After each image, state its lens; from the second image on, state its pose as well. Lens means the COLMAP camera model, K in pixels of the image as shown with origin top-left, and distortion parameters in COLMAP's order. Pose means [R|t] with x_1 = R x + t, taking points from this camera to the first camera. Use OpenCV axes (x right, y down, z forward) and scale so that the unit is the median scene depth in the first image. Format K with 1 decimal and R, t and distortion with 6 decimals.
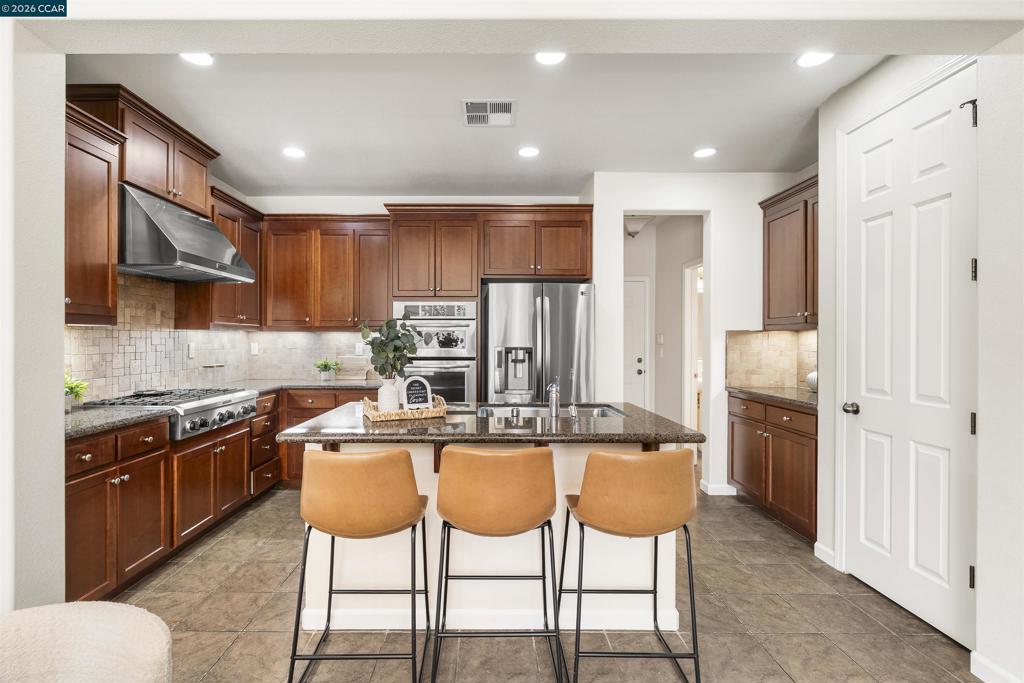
lens RADIAL K [[476.9, 0, 495.1], [0, 476.9, 341.5], [0, 0, 1]] dist [-0.001538, 0.000016]
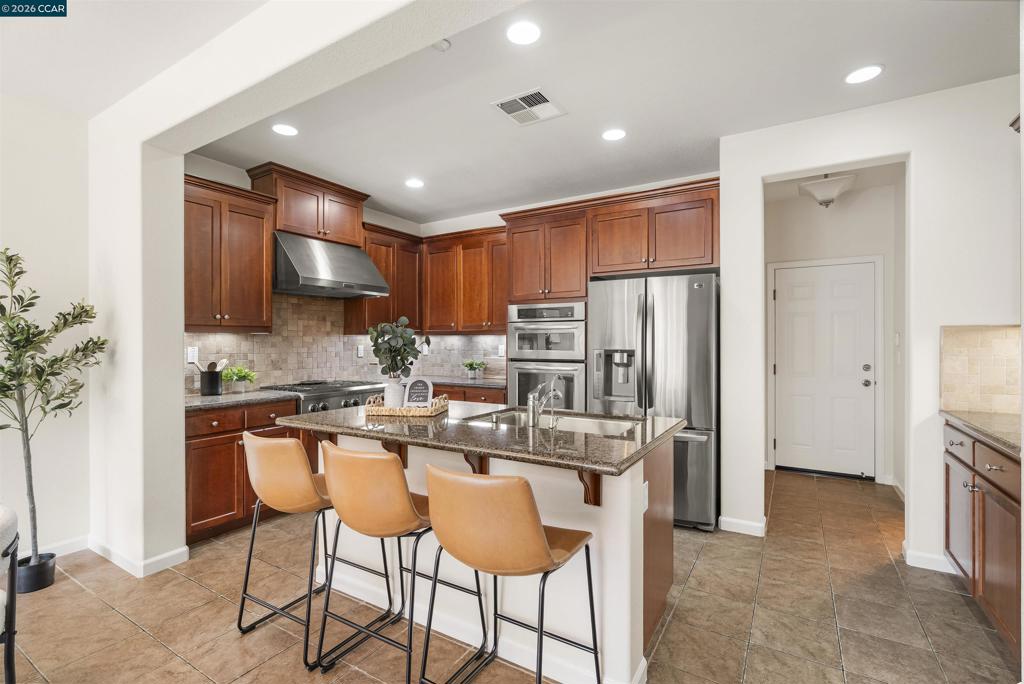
lens RADIAL K [[465.2, 0, 517.5], [0, 465.2, 342.0], [0, 0, 1]] dist [-0.000783, 0.000237]
pose [[0.848481, -0.004083, -0.529211, 0.387451], [0.003170, 0.999992, -0.002633, -0.000907], [0.529217, 0.000557, 0.848486, 0.154248]]
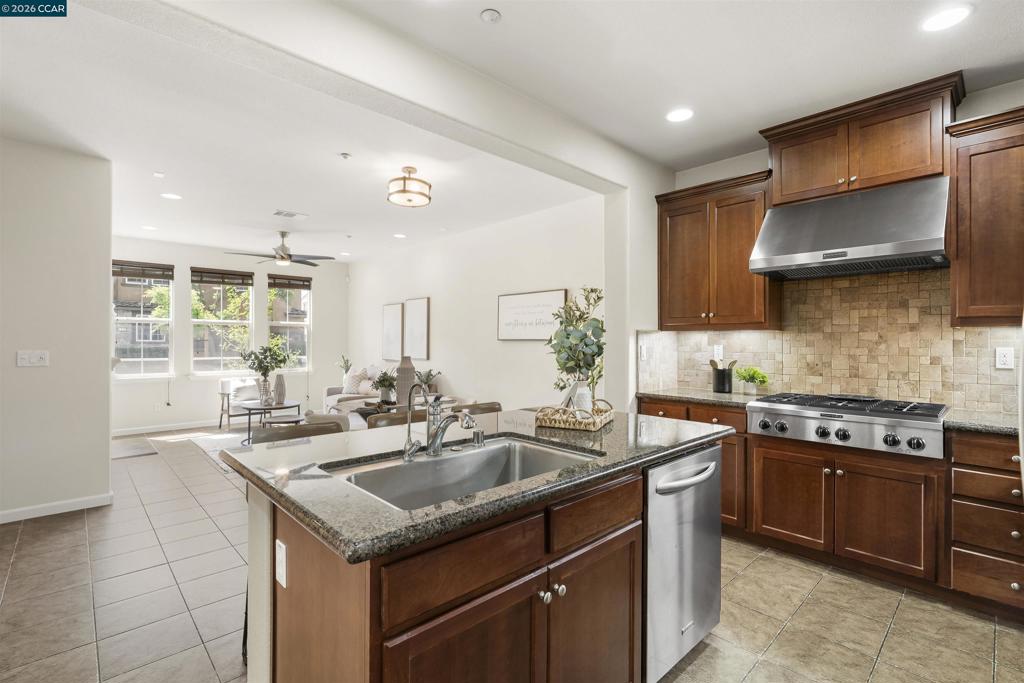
lens RADIAL K [[465.2, 0, 517.5], [0, 465.2, 341.5], [0, 0, 1]] dist [-0.000783, 0.000237]
pose [[-0.733802, -0.003985, -0.679352, 0.322522], [-0.005163, 0.999987, -0.000289, -0.000340], [0.679344, 0.003295, -0.733813, 1.005337]]
